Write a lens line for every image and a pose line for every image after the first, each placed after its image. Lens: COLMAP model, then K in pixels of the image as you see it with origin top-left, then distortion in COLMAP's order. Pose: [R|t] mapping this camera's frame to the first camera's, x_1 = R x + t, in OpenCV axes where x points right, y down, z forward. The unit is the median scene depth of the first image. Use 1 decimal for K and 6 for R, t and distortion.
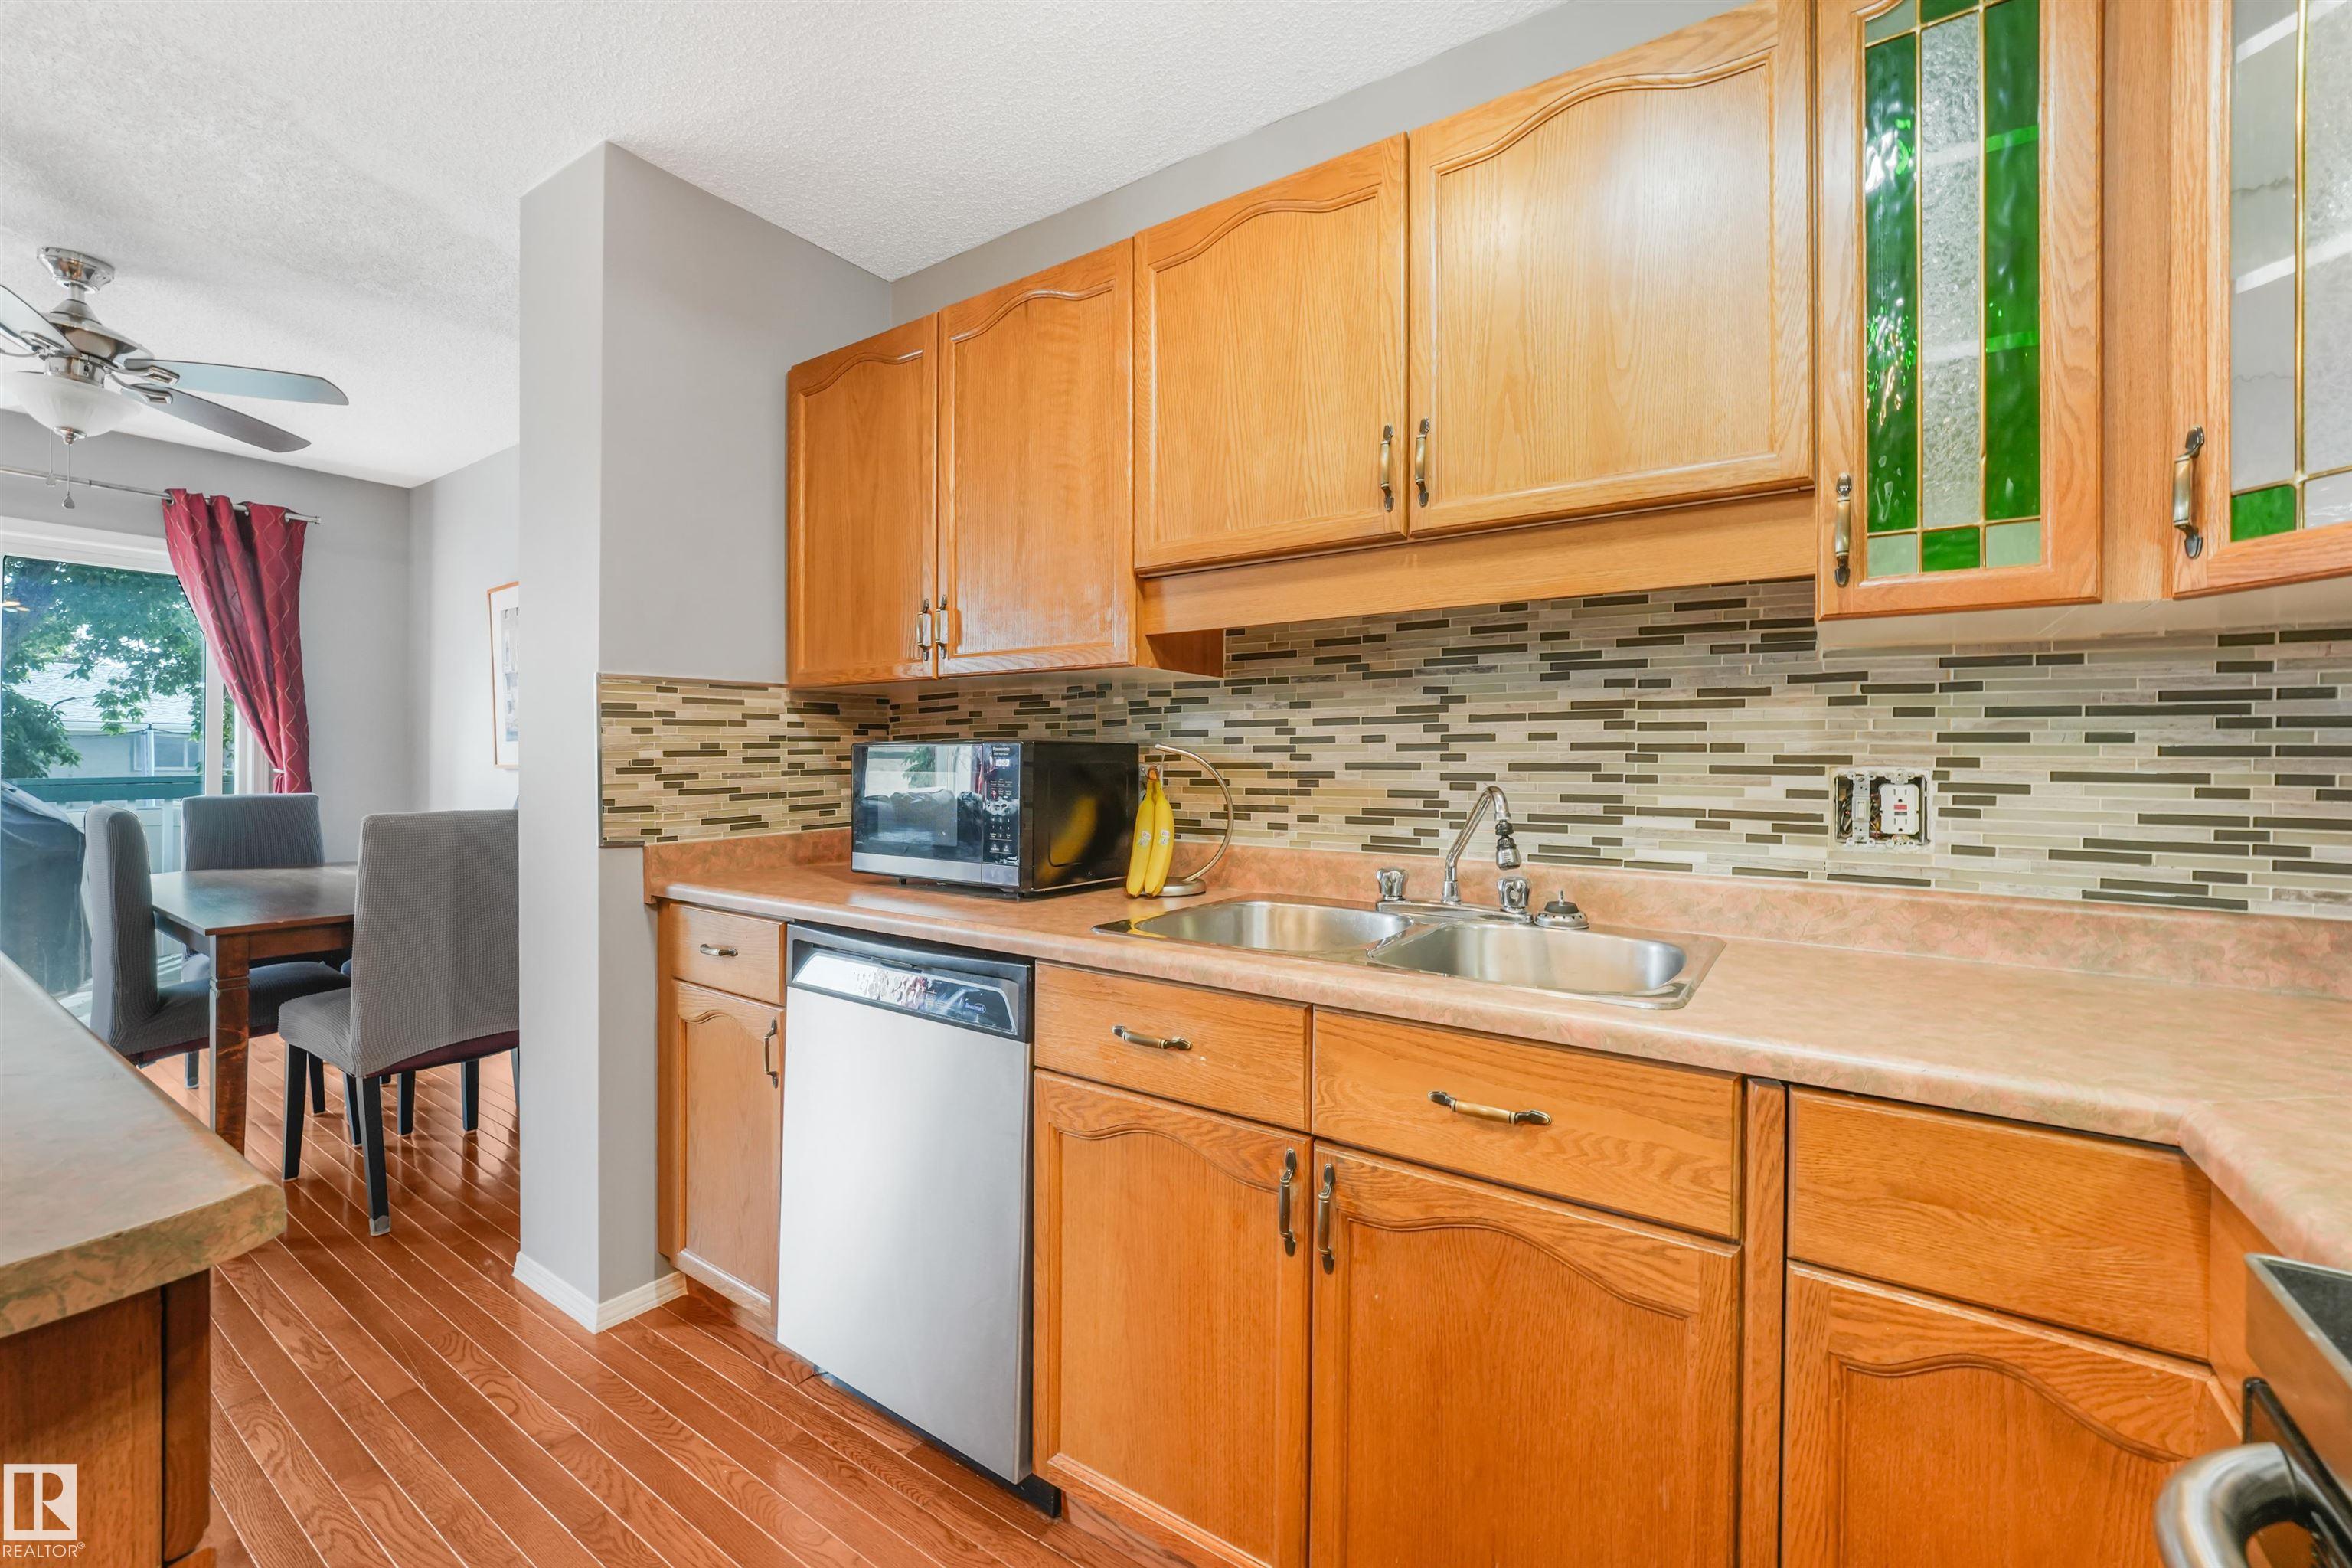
lens RADIAL K [[981.7, 0, 1157.9], [0, 981.7, 758.1], [0, 0, 1]] dist [-0.013053, 0.004573]
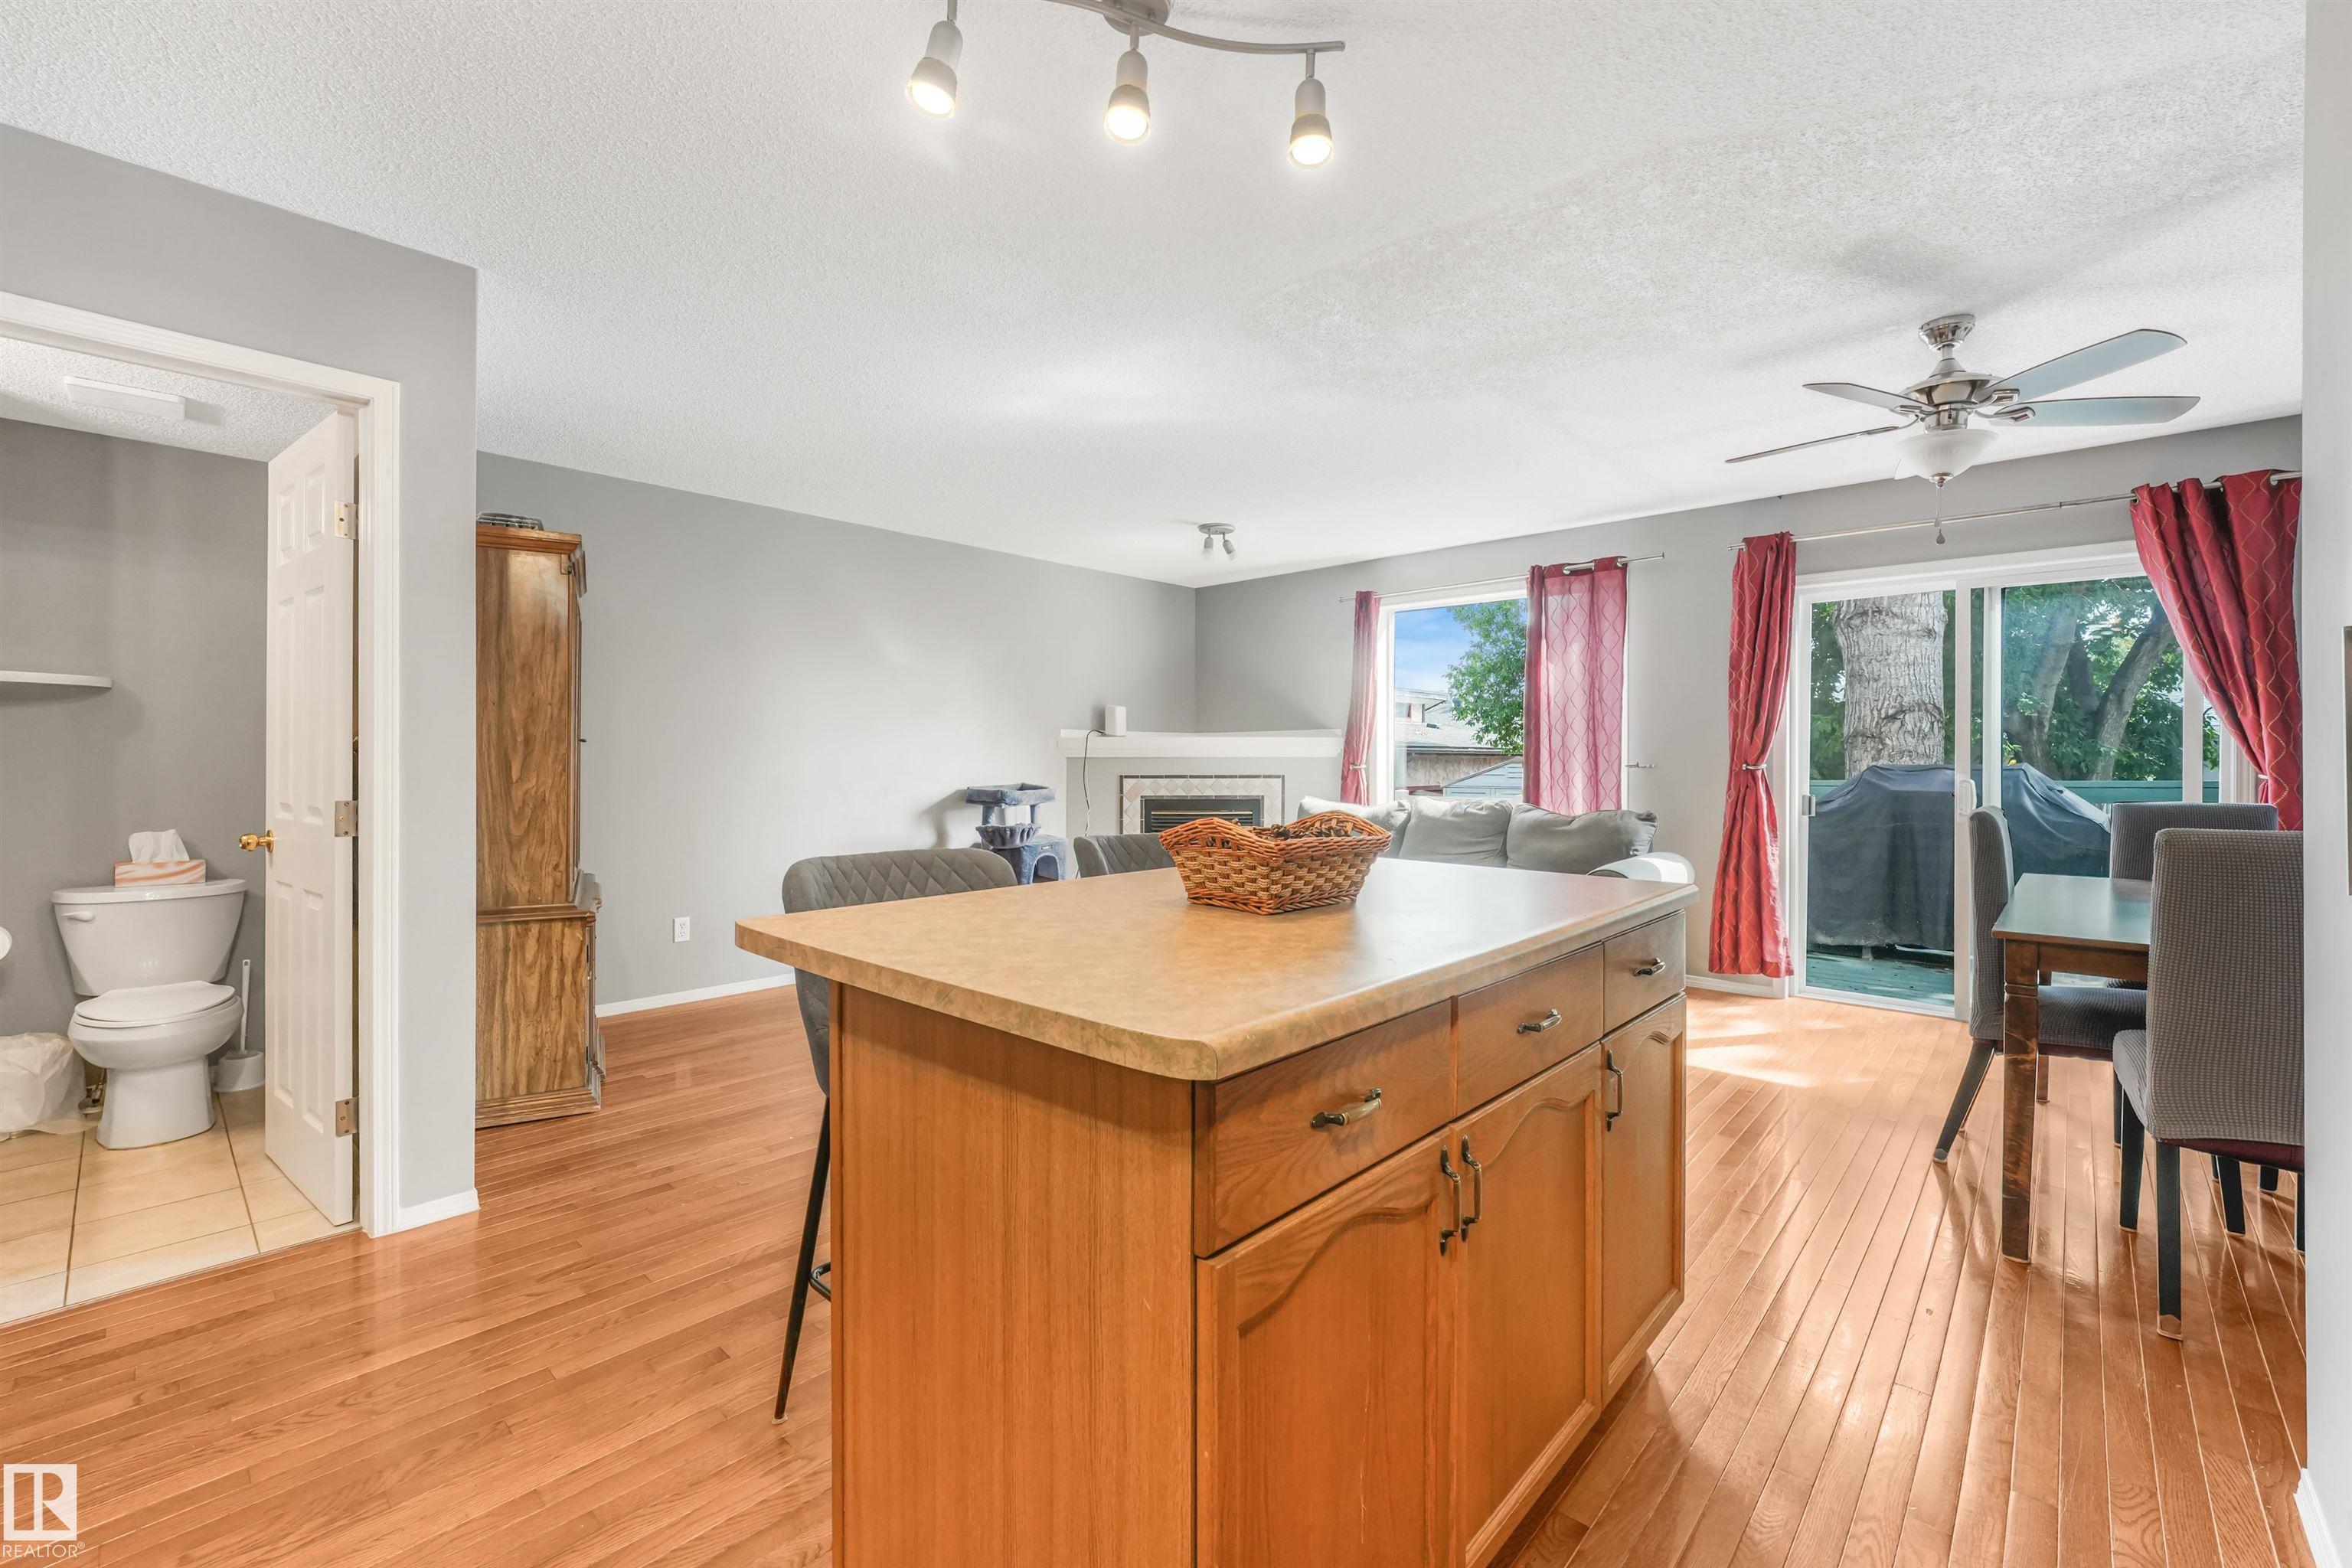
lens RADIAL K [[981.7, 0, 1159.3], [0, 981.7, 760.8], [0, 0, 1]] dist [-0.013053, 0.004573]
pose [[-0.128211, -0.005927, -0.991729, 0.185160], [0.003694, 0.999972, -0.006454, 0.001551], [0.991740, -0.004491, -0.128186, 0.337568]]
